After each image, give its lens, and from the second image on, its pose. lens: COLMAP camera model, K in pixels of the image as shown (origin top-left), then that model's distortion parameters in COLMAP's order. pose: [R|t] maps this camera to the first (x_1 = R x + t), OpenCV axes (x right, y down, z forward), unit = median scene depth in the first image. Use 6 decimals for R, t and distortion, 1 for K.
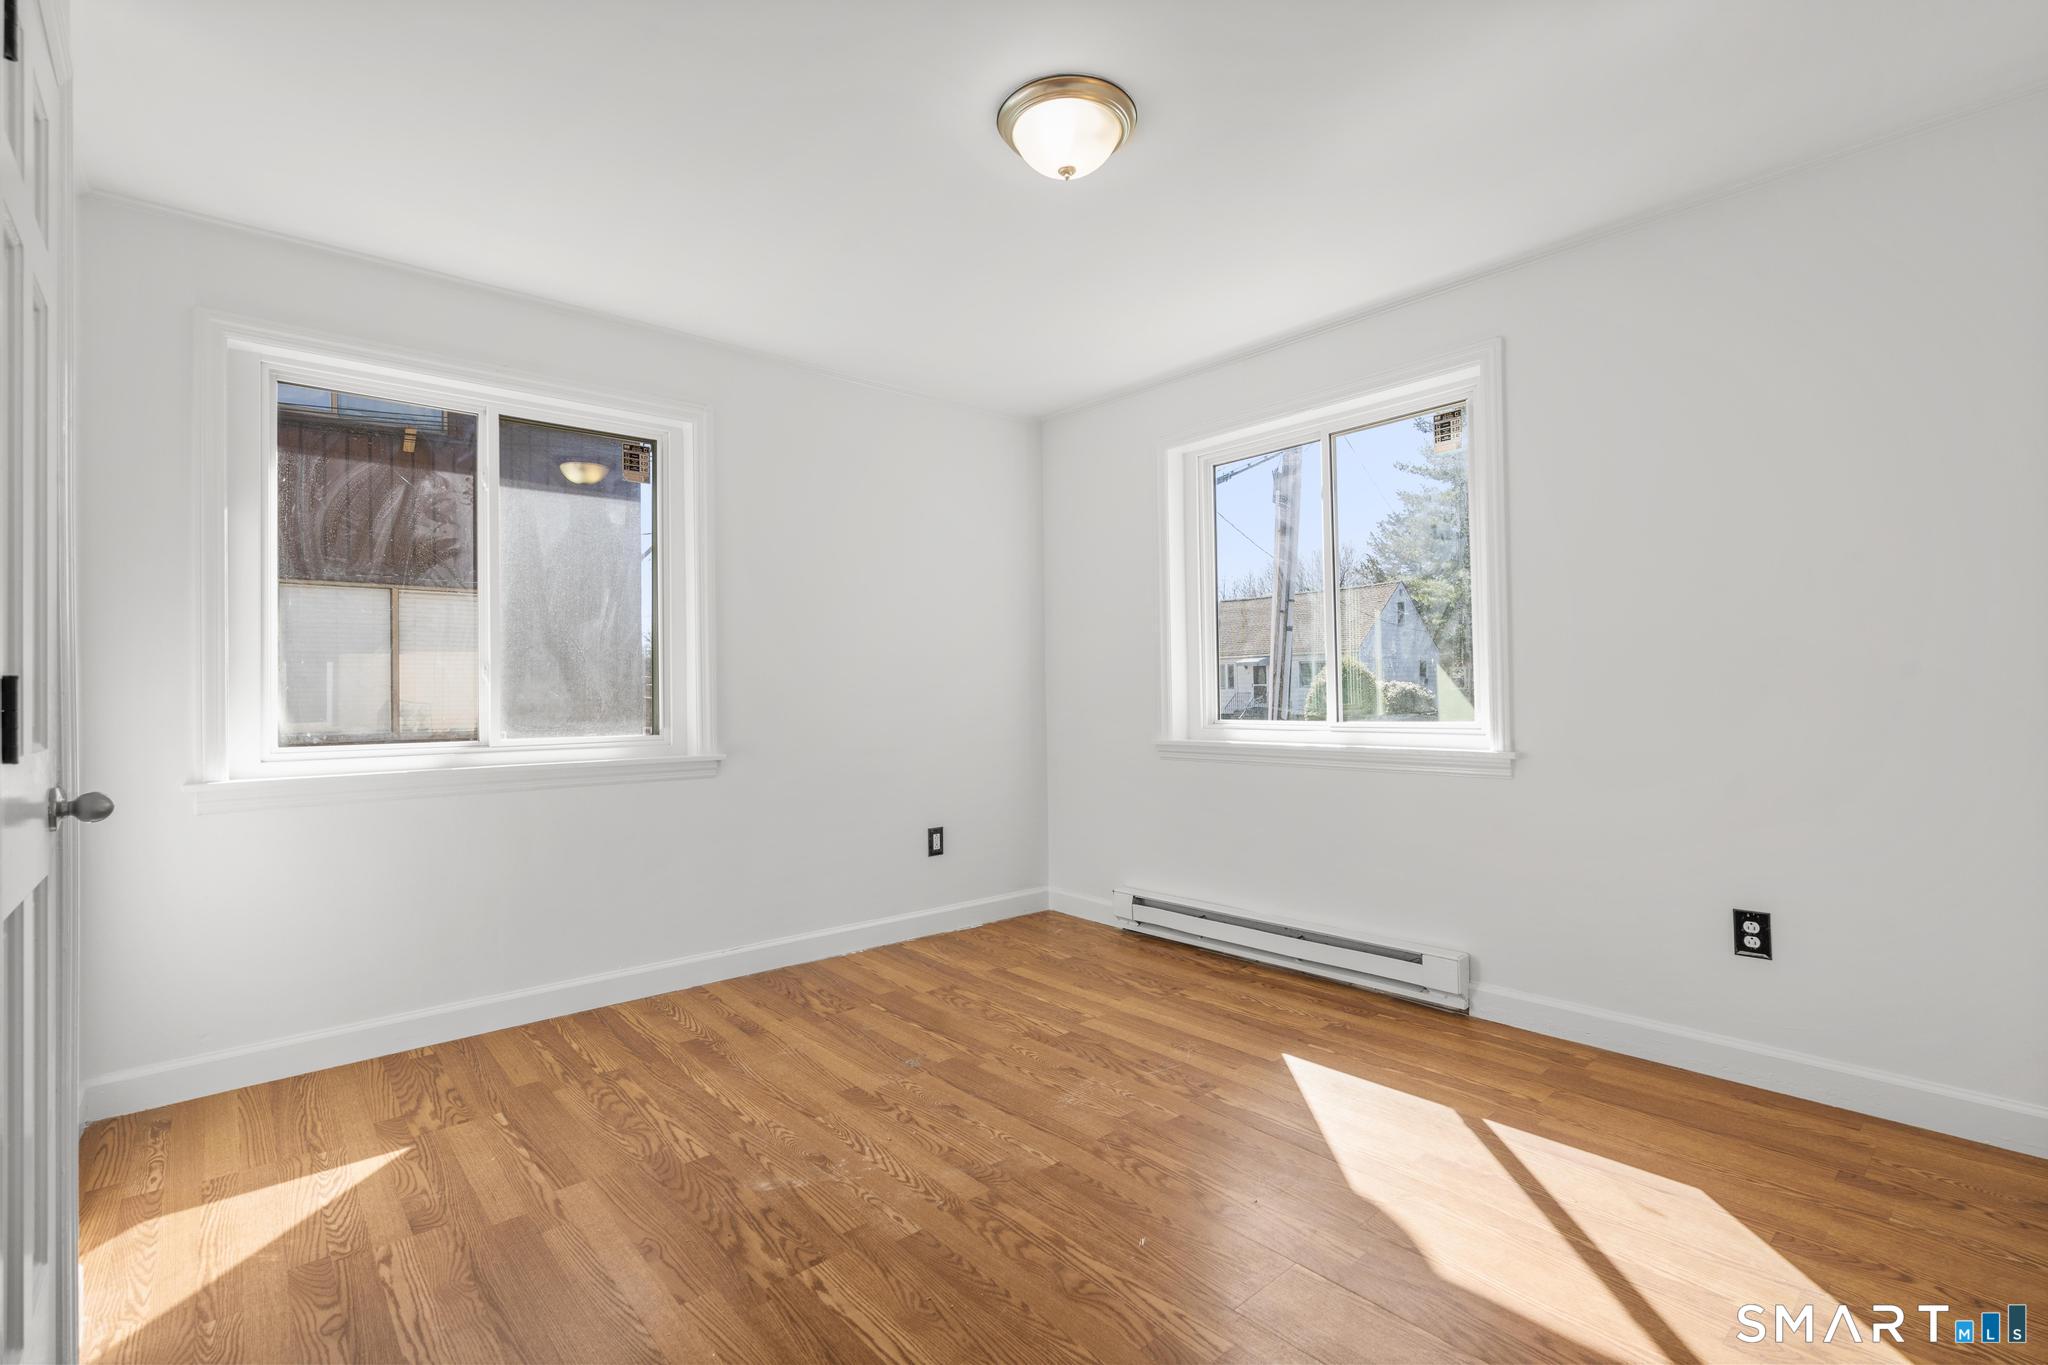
lens RADIAL K [[913.5, 0, 1022.5], [0, 913.5, 683.7], [0, 0, 1]] dist [-0.010467, 0.005539]
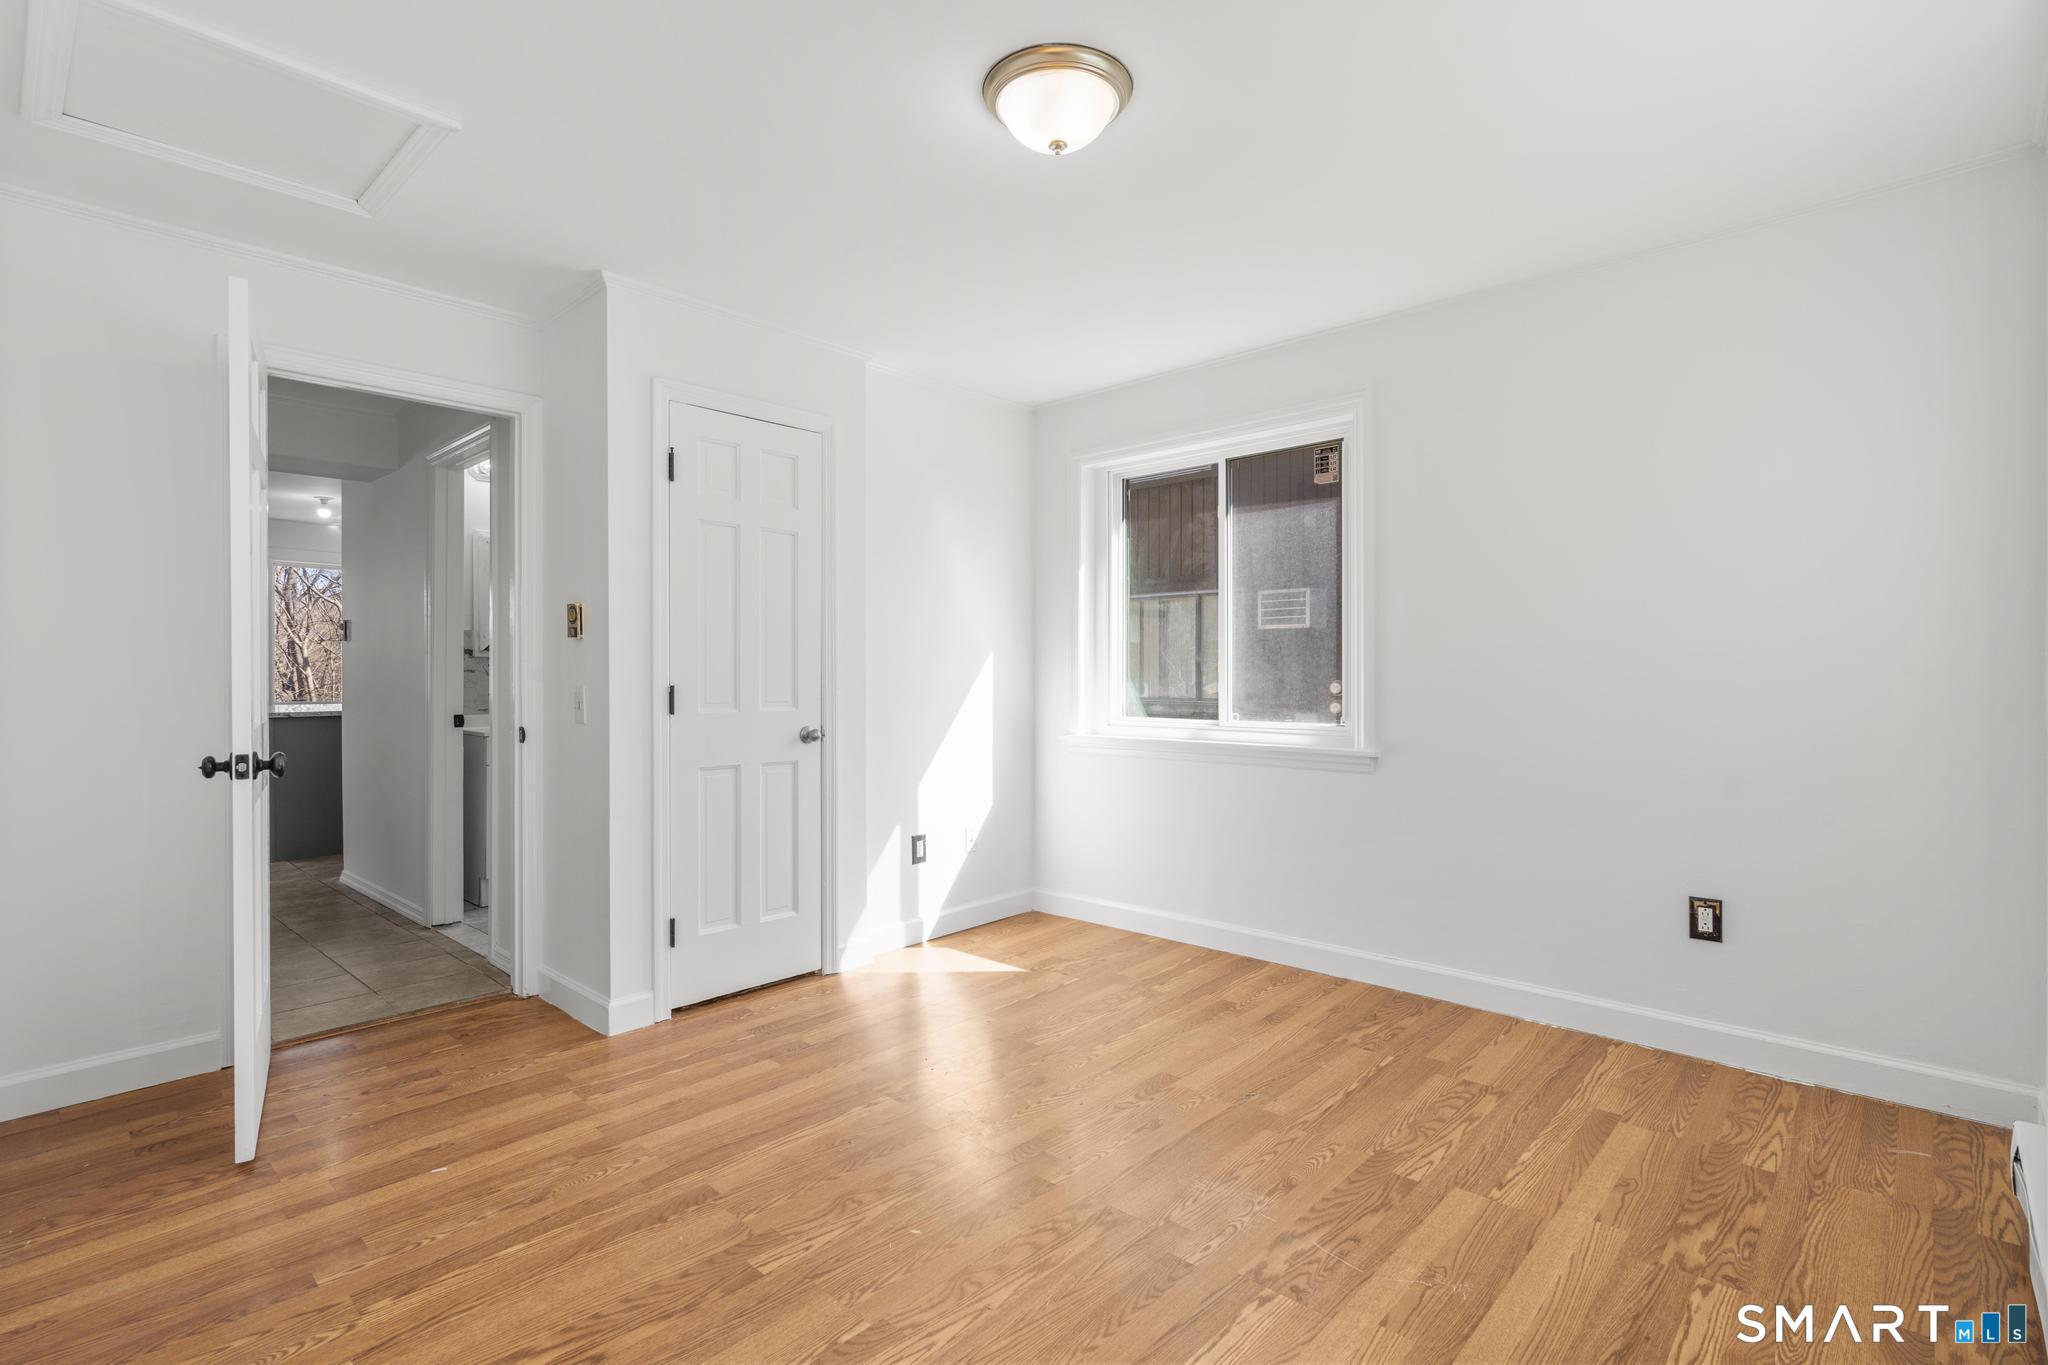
lens RADIAL K [[971.8, 0, 1019.1], [0, 971.8, 588.0], [0, 0, 1]] dist [0.001522, 0.000159]
pose [[0.098912, -0.077914, -0.992041, 0.752705], [0.009666, 0.996958, -0.077337, -0.013968], [0.995049, -0.001939, 0.099364, 0.593468]]
